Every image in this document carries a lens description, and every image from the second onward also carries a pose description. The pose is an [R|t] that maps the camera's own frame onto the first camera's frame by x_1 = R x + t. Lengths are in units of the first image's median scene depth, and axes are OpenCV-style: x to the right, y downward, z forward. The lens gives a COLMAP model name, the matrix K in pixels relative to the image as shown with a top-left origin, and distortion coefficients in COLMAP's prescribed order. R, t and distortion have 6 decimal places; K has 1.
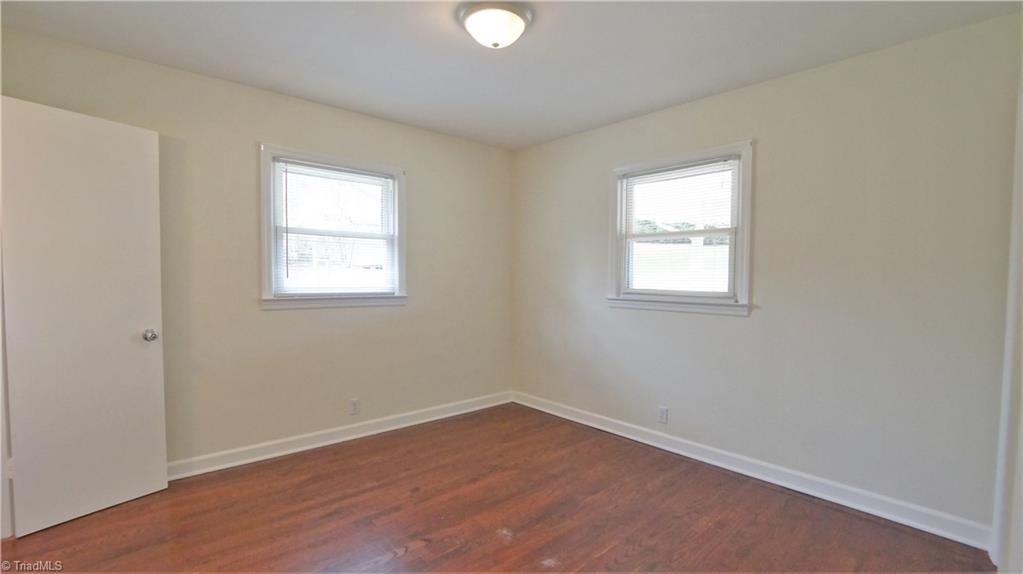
lens RADIAL K [[454.3, 0, 513.2], [0, 454.3, 294.6], [0, 0, 1]] dist [-0.034237, 0.006050]
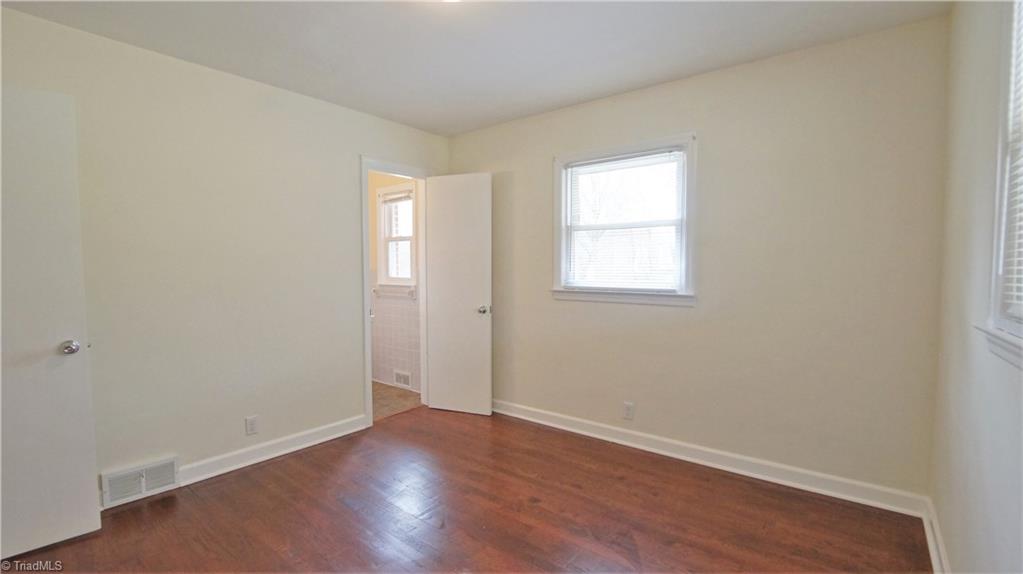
lens RADIAL K [[454.3, 0, 513.2], [0, 454.3, 294.6], [0, 0, 1]] dist [-0.034237, 0.006050]
pose [[0.171336, 0.046563, -0.984112, 0.577061], [-0.041641, 0.998332, 0.039986, -0.020401], [0.984332, 0.034128, 0.172989, 0.677163]]
